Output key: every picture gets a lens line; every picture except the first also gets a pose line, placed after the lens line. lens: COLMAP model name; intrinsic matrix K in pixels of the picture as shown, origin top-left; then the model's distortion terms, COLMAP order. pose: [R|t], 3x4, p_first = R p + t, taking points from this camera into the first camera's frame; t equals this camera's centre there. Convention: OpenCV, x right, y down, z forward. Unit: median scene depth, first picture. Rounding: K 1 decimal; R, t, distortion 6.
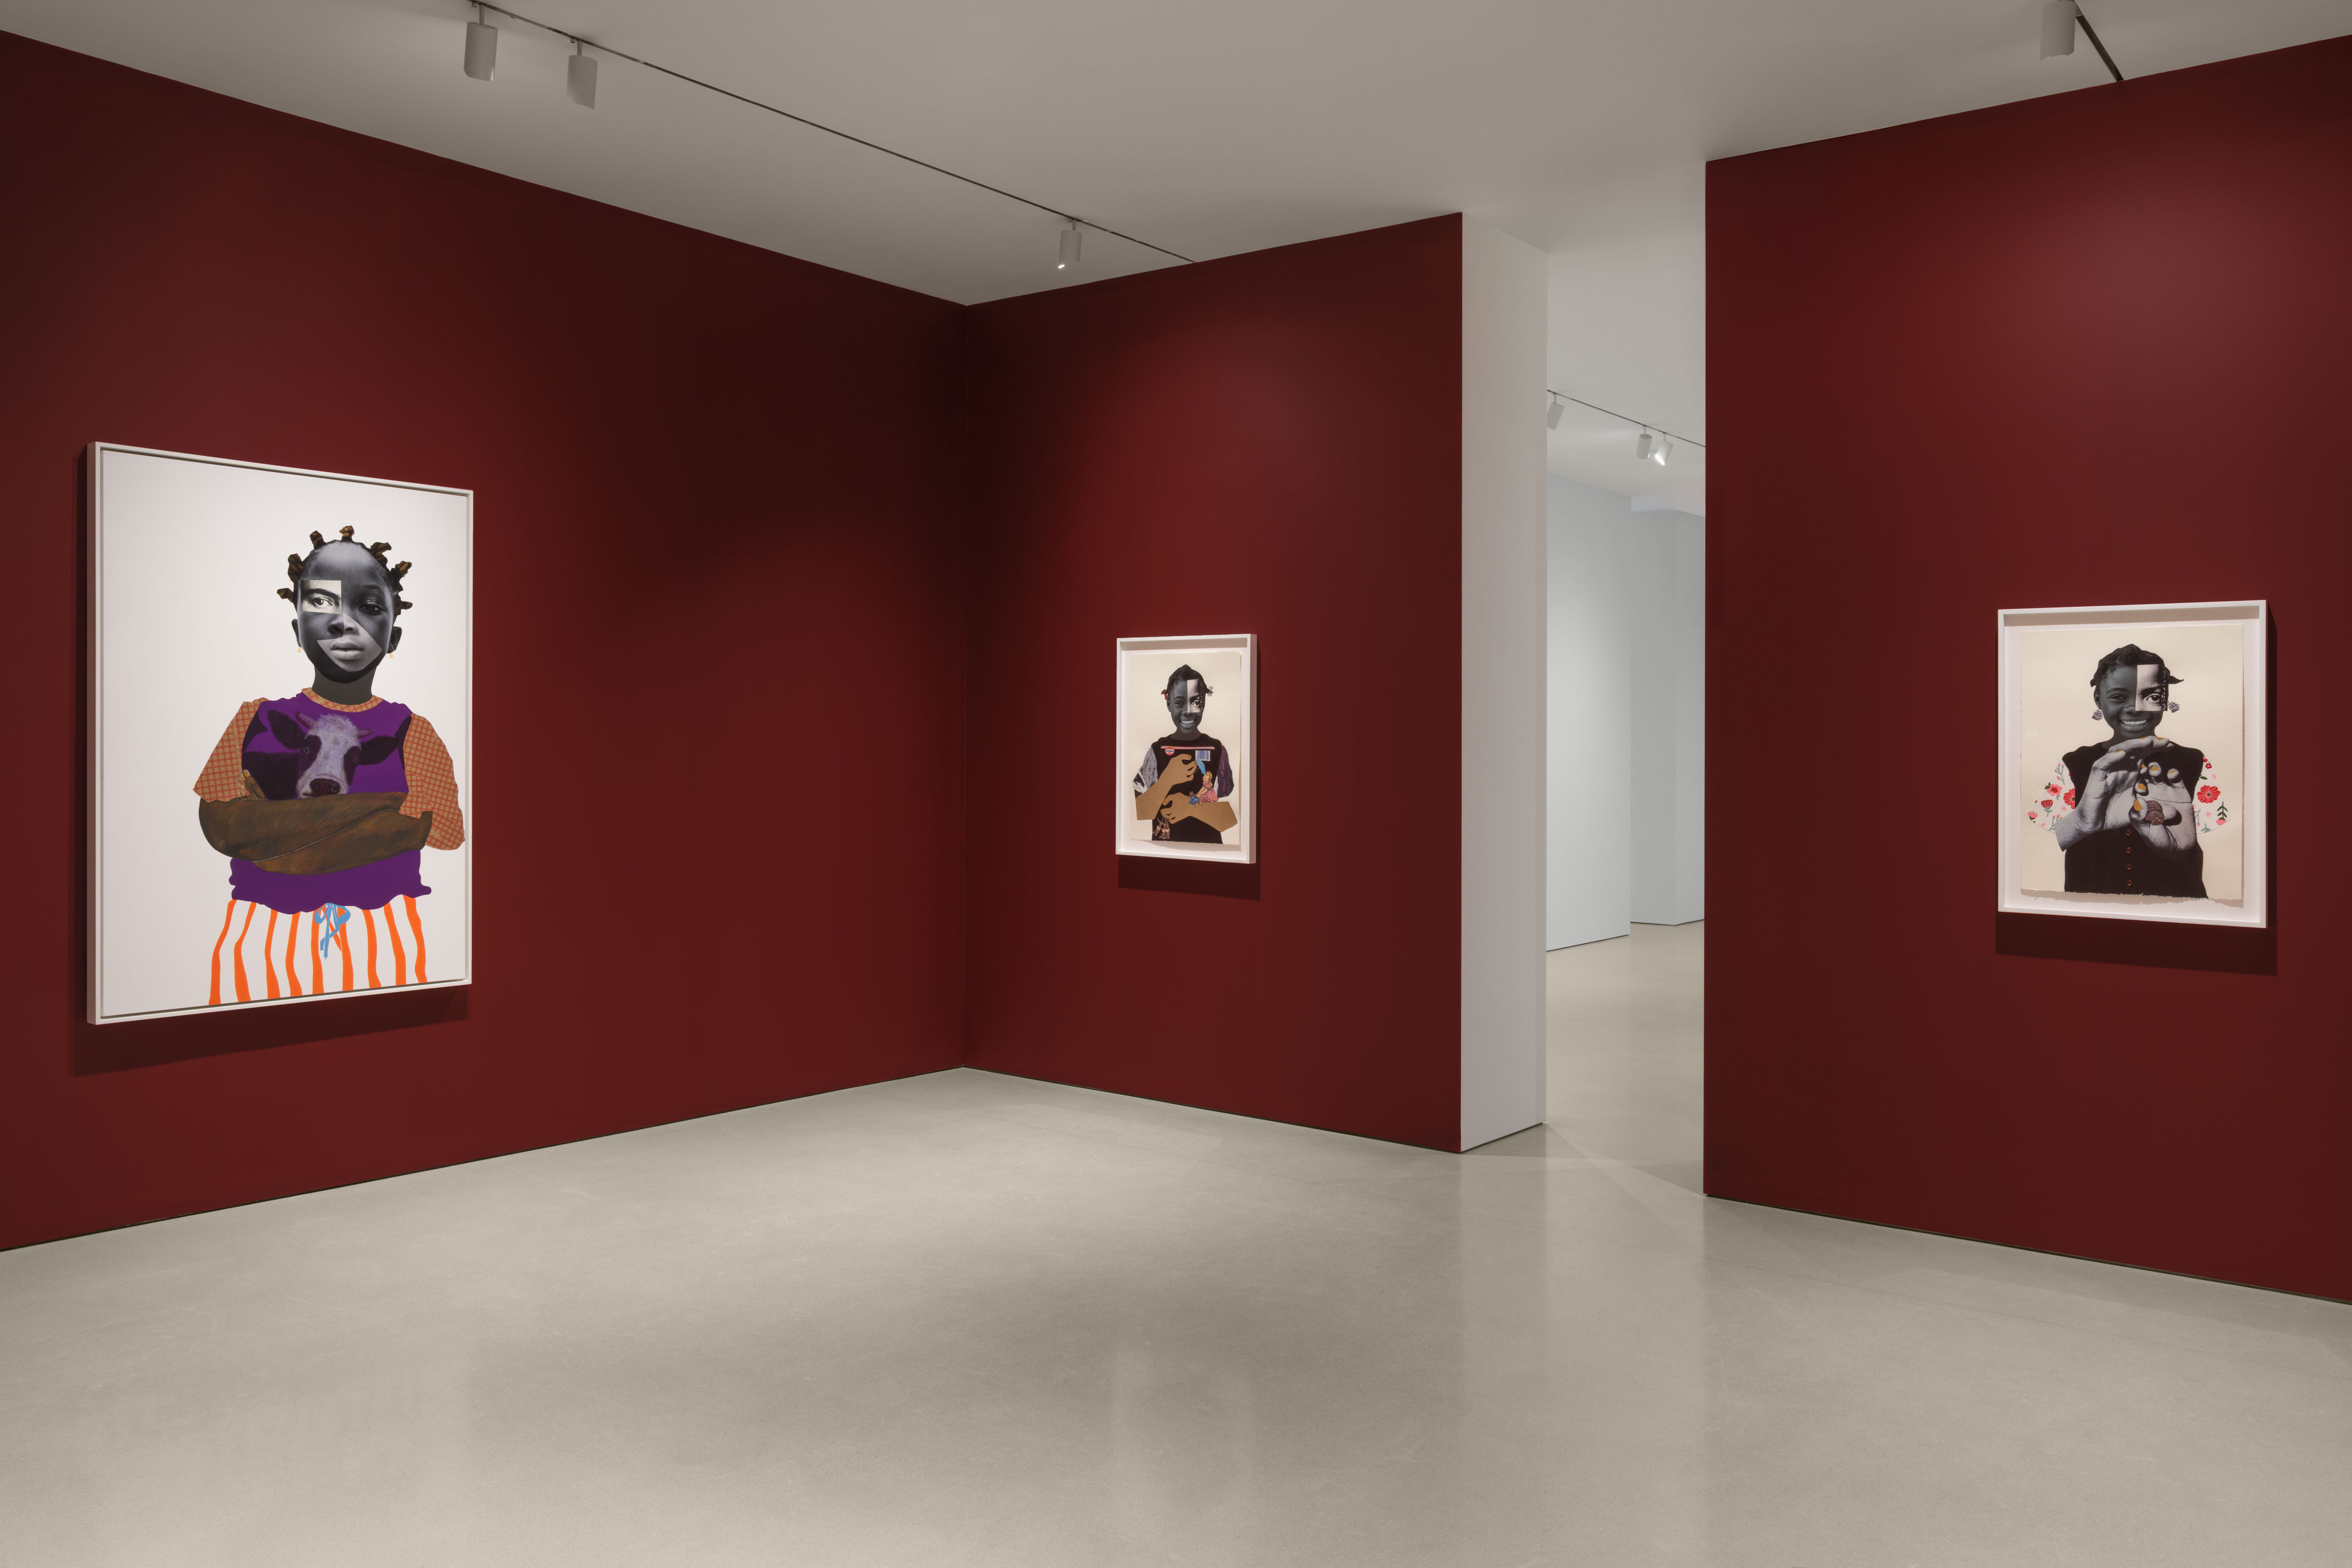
lens RADIAL K [[1785.2, 0, 1180.7], [0, 1785.2, 765.1], [0, 0, 1]] dist [-0.002611, -0.001853]
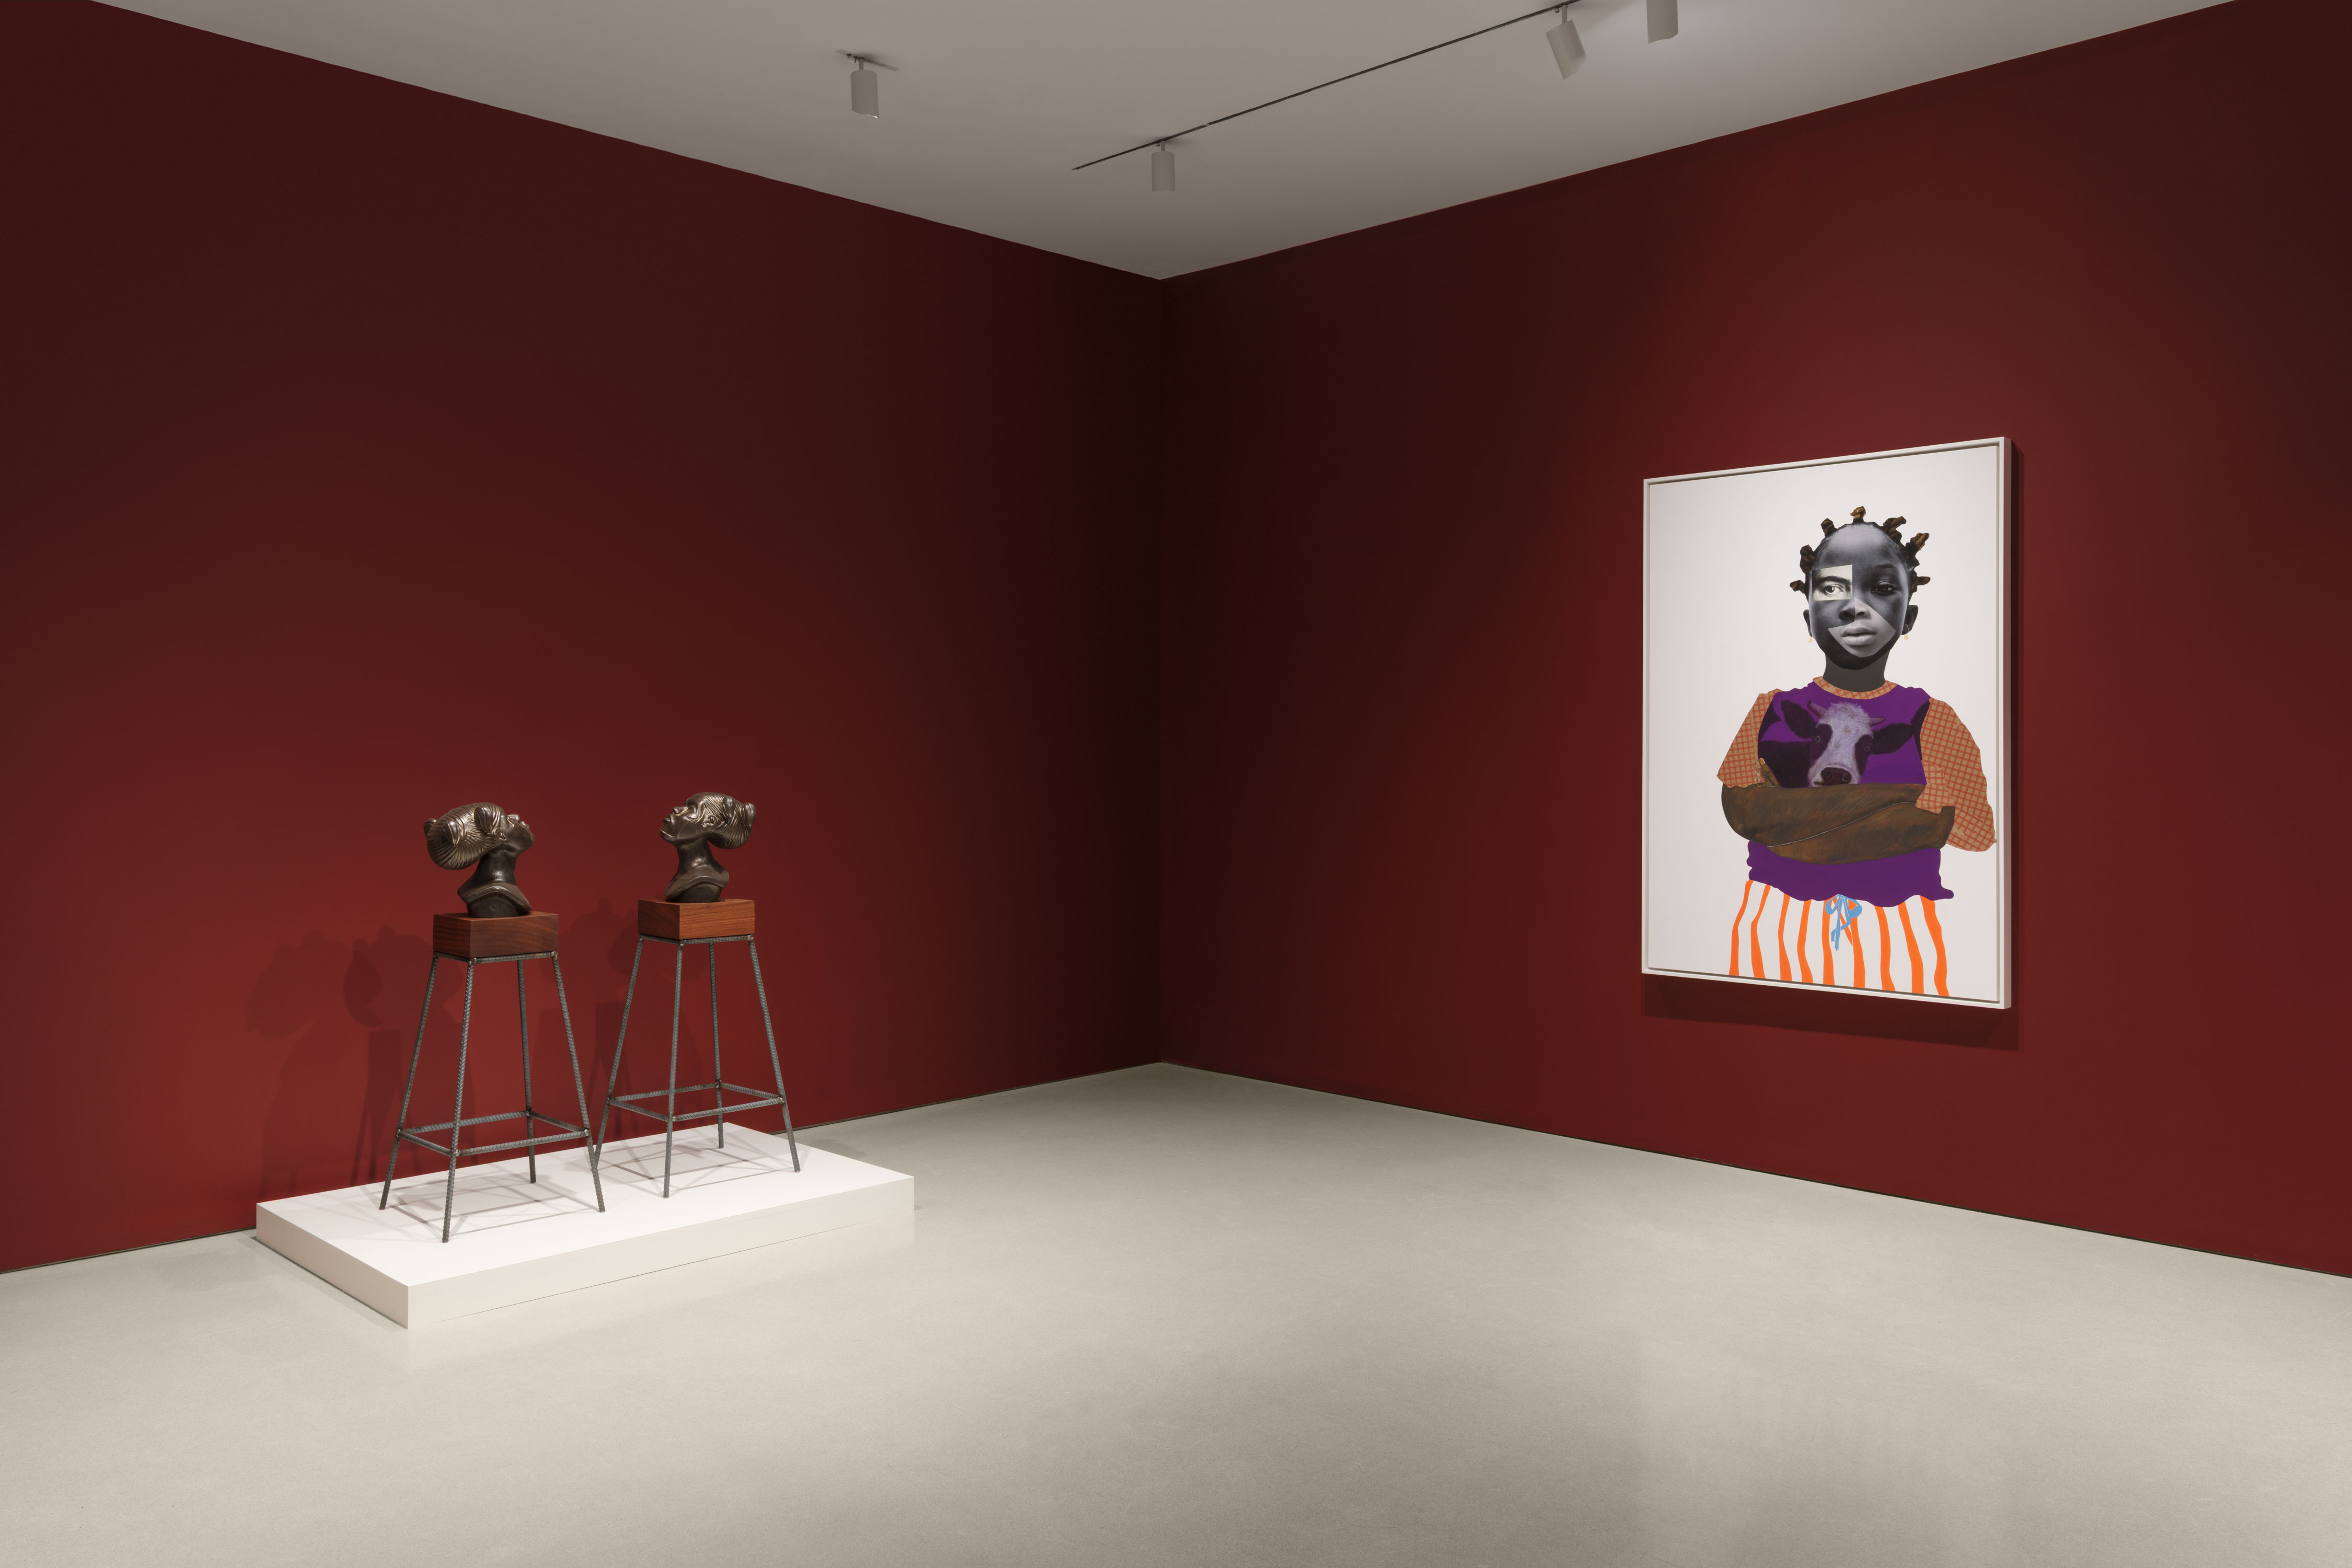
lens RADIAL K [[1785.2, 0, 1176.2], [0, 1785.2, 774.1], [0, 0, 1]] dist [-0.002611, -0.001853]
pose [[-0.111688, 0.001397, -0.993742, 0.535744], [-0.016645, 0.999856, 0.003276, 0.013780], [0.993604, 0.016907, -0.111648, 0.740024]]
